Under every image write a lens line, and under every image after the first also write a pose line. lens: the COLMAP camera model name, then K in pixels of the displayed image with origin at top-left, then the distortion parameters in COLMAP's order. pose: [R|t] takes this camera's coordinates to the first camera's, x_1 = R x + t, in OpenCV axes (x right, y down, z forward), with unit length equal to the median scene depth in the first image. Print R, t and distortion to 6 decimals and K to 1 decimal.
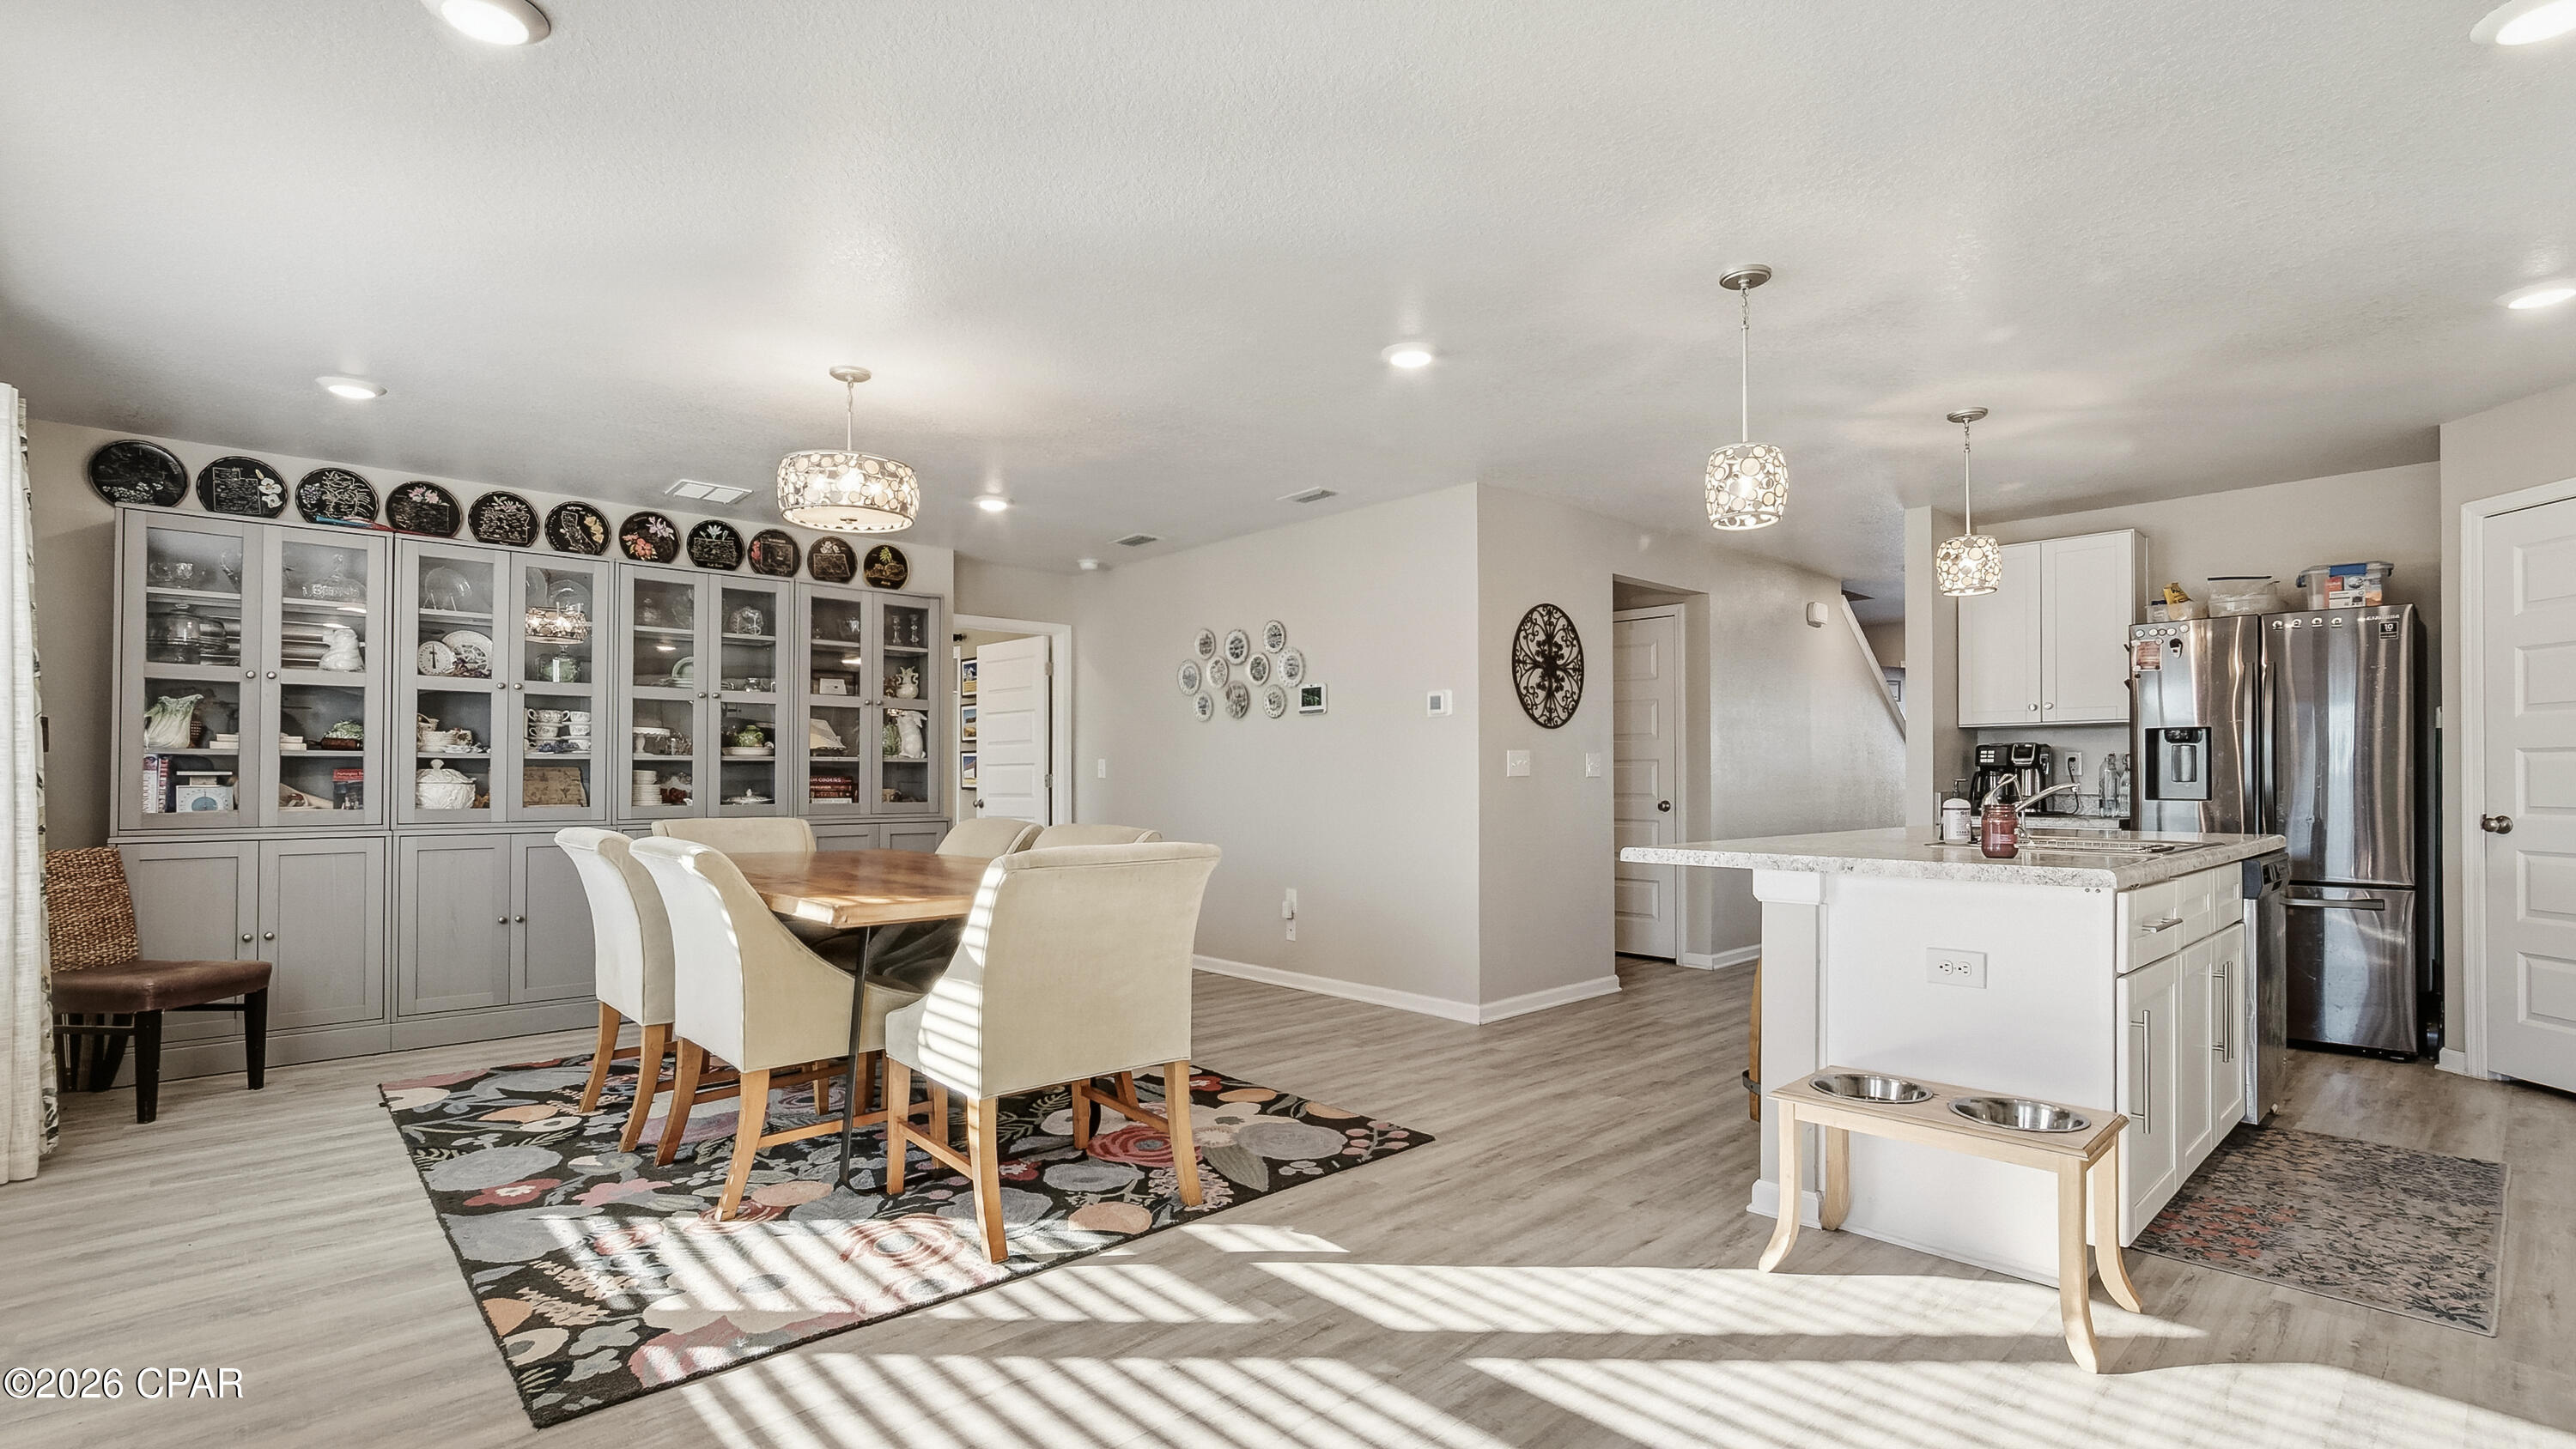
lens RADIAL K [[1157.2, 0, 1289.5], [0, 1157.2, 764.7], [0, 0, 1]] dist [-0.011518, 0.006108]
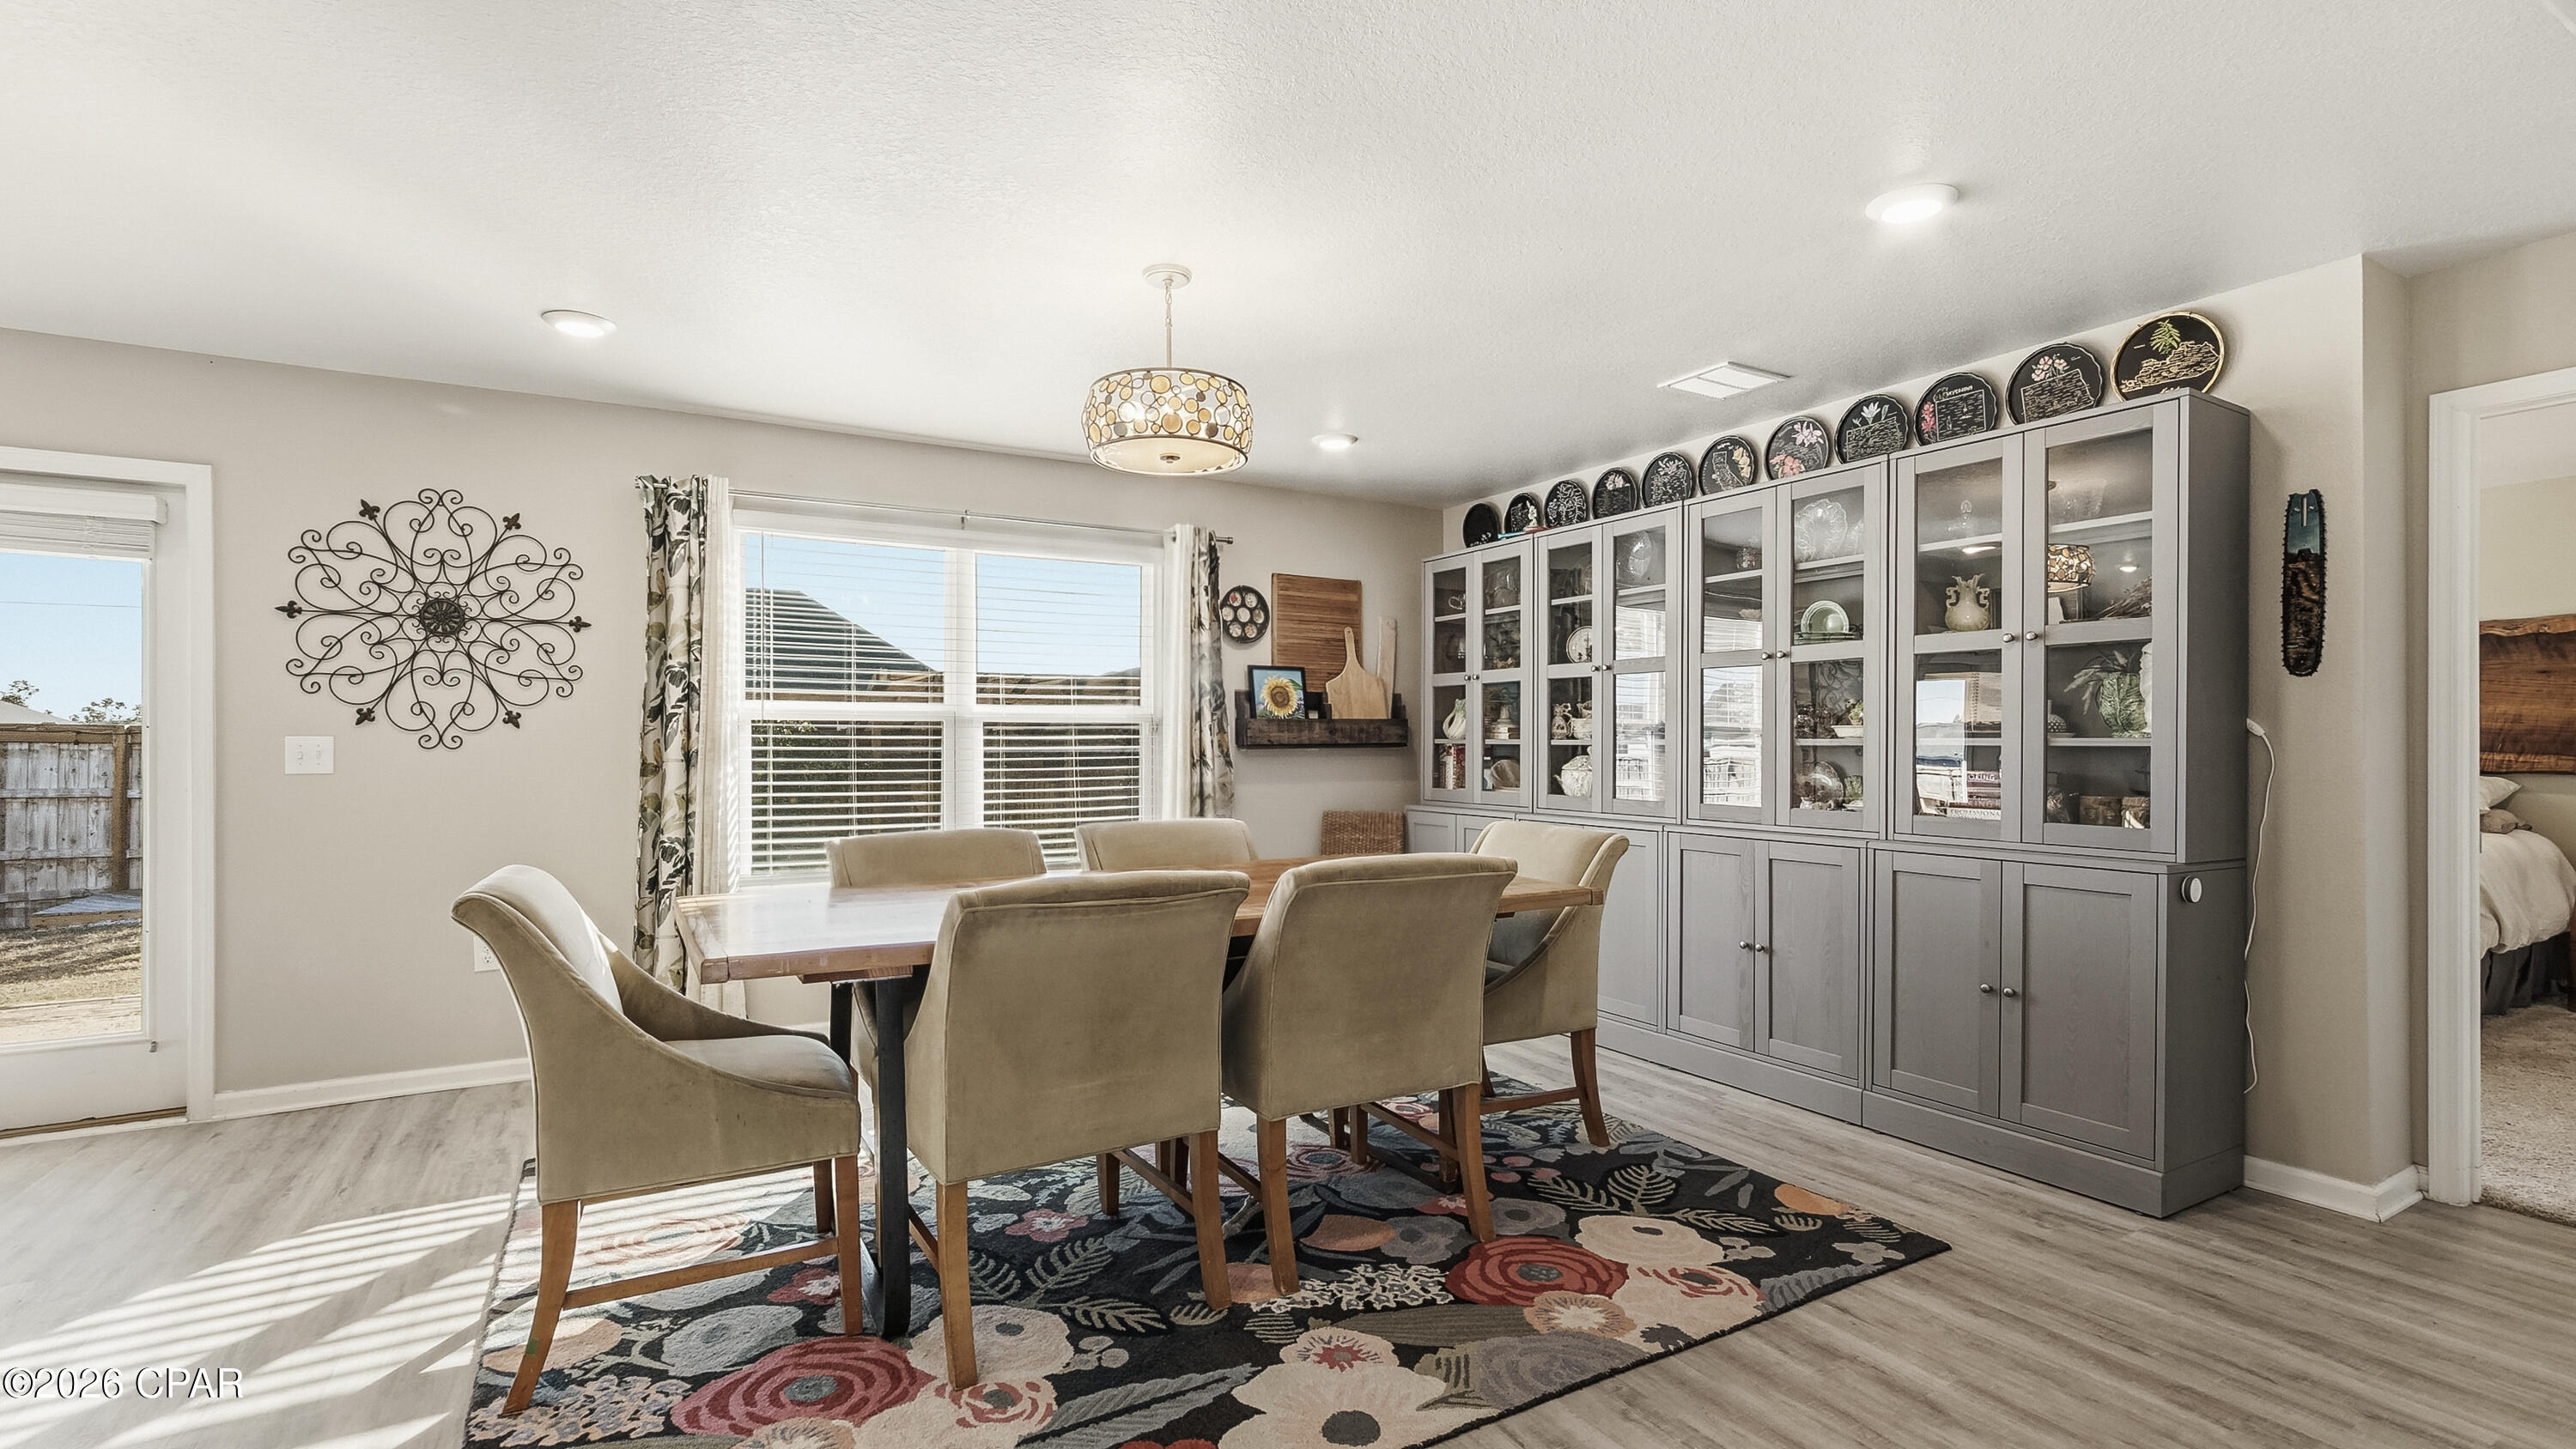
lens RADIAL K [[1157.2, 0, 1295.5], [0, 1157.2, 741.7], [0, 0, 1]] dist [-0.011518, 0.006108]
pose [[-0.206447, -0.002310, -0.978455, 0.297625], [0.010557, 0.999934, -0.004588, -0.006414], [0.978401, -0.011276, -0.206409, 0.963866]]
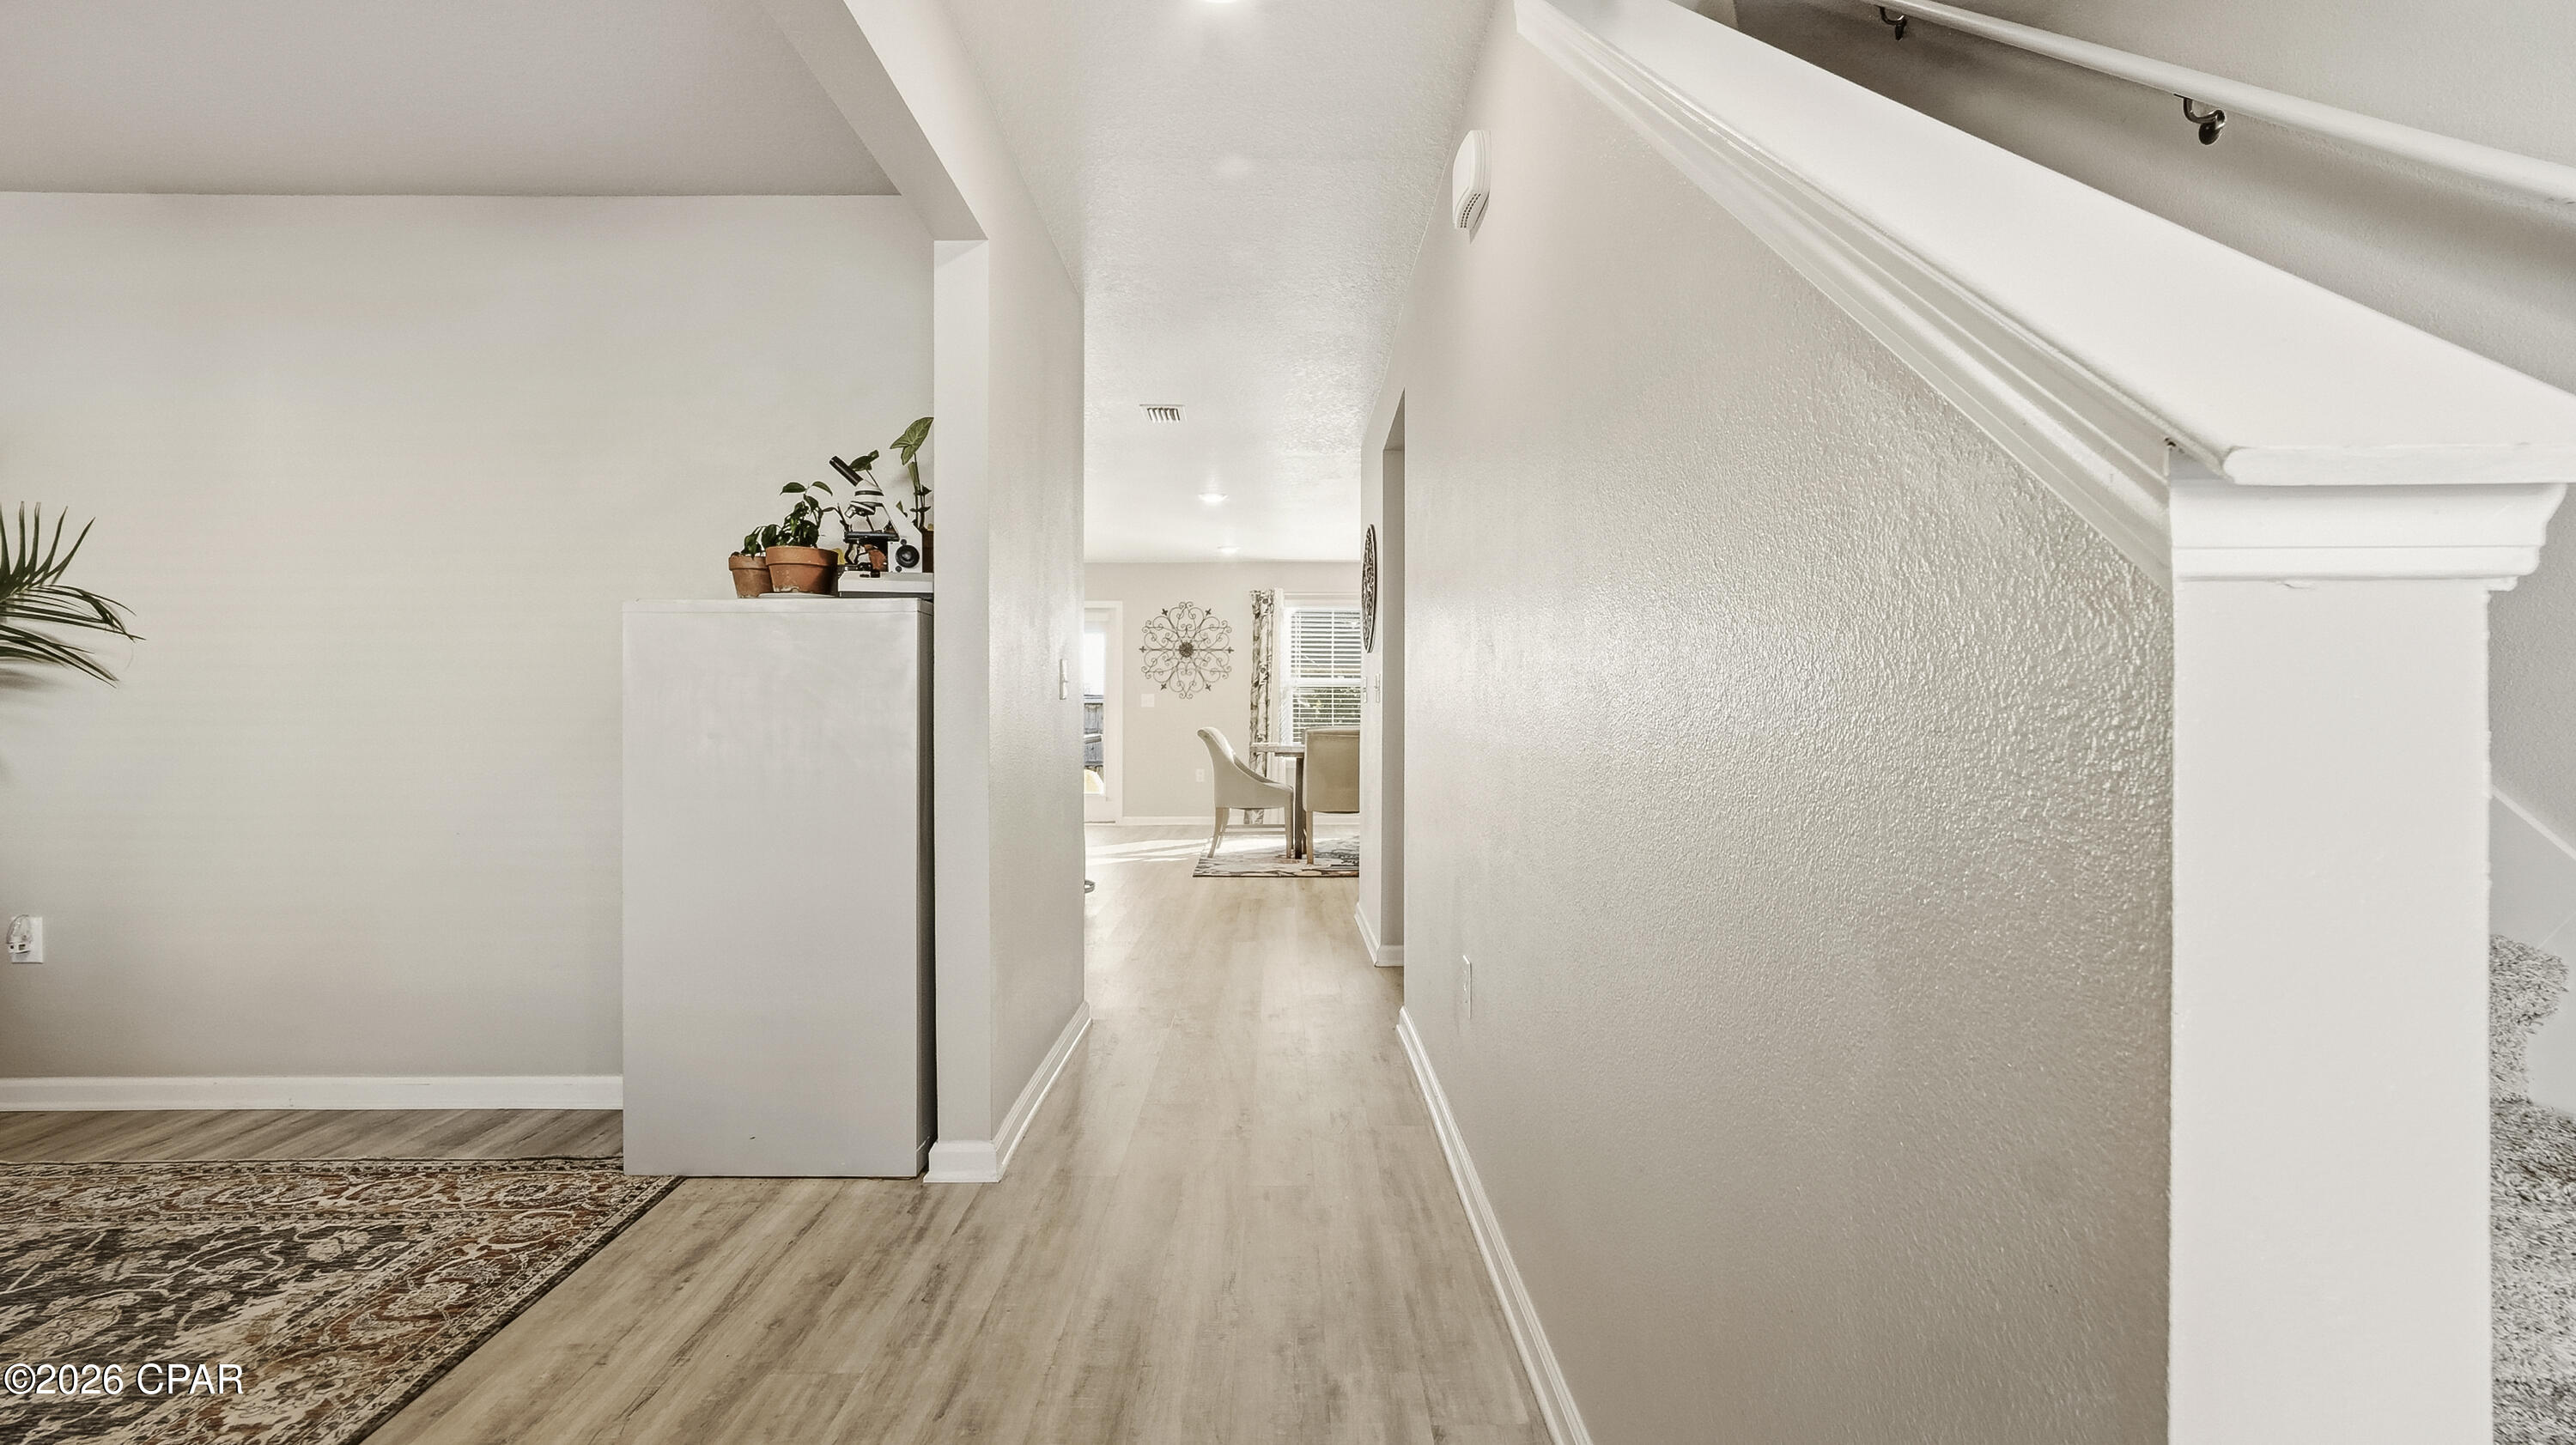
lens RADIAL K [[1157.3, 0, 1288.1], [0, 1157.3, 719.7], [0, 0, 1]] dist [-0.011518, 0.006108]
pose [[-0.669811, -0.001398, -0.742530, 0.814576], [0.004974, 0.999967, -0.006369, 0.024660], [0.742515, -0.007960, -0.669782, 1.497312]]
